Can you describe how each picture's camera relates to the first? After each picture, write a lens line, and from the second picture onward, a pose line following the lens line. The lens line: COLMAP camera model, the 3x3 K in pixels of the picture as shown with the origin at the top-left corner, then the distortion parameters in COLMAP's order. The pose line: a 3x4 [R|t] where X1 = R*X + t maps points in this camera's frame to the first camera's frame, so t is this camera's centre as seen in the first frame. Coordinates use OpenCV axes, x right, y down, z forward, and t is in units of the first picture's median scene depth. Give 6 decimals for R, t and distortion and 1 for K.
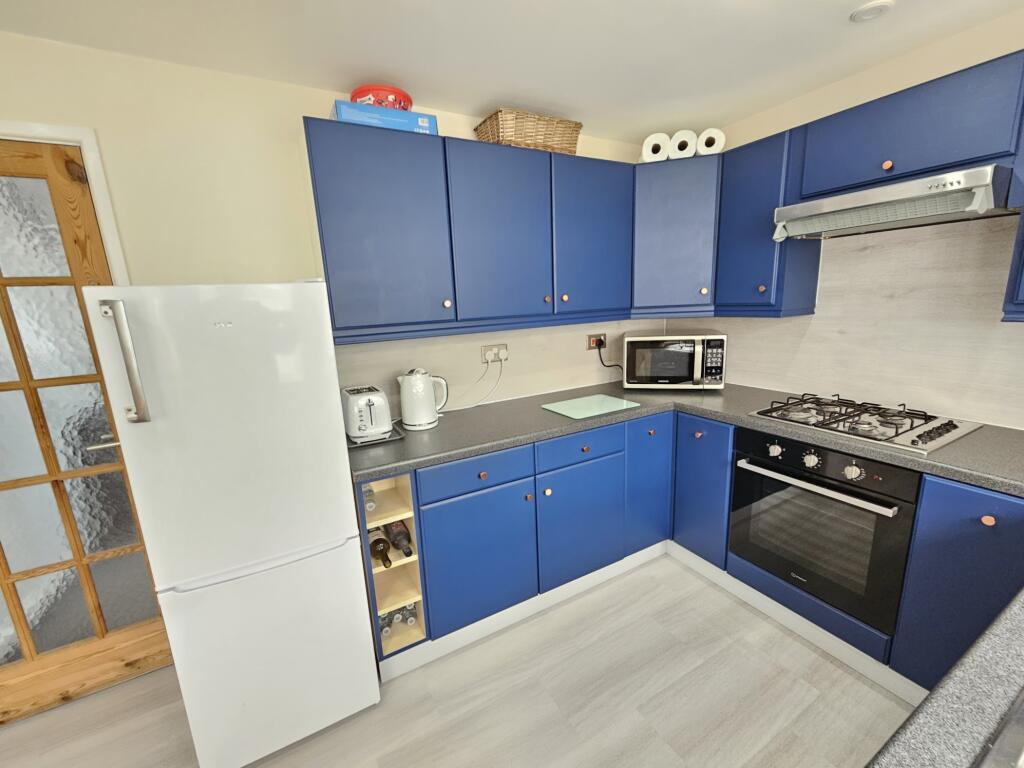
lens RADIAL K [[418.7, 0, 509.1], [0, 418.7, 390.0], [0, 0, 1]] dist [0.003431, -0.002117]
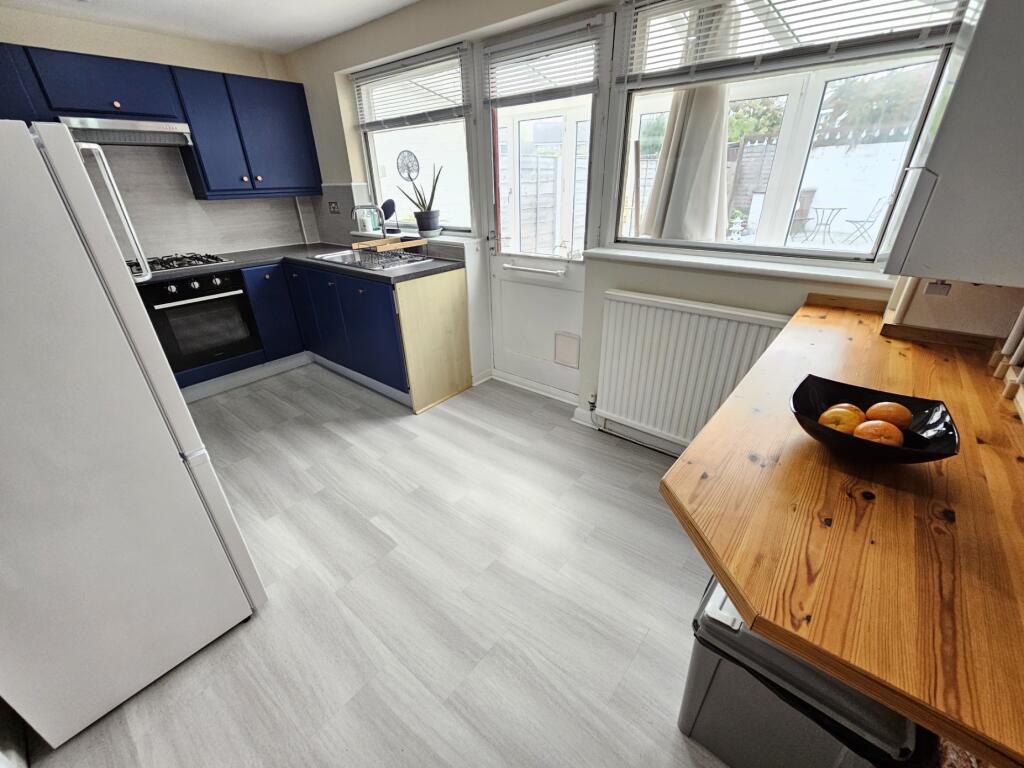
lens RADIAL K [[418.7, 0, 508.5], [0, 418.7, 390.4], [0, 0, 1]] dist [0.003431, -0.002117]
pose [[-0.362700, -0.372648, 0.854155, -1.158410], [0.234460, 0.850596, 0.470654, 0.017128], [-0.901930, 0.370971, -0.221140, 0.276774]]
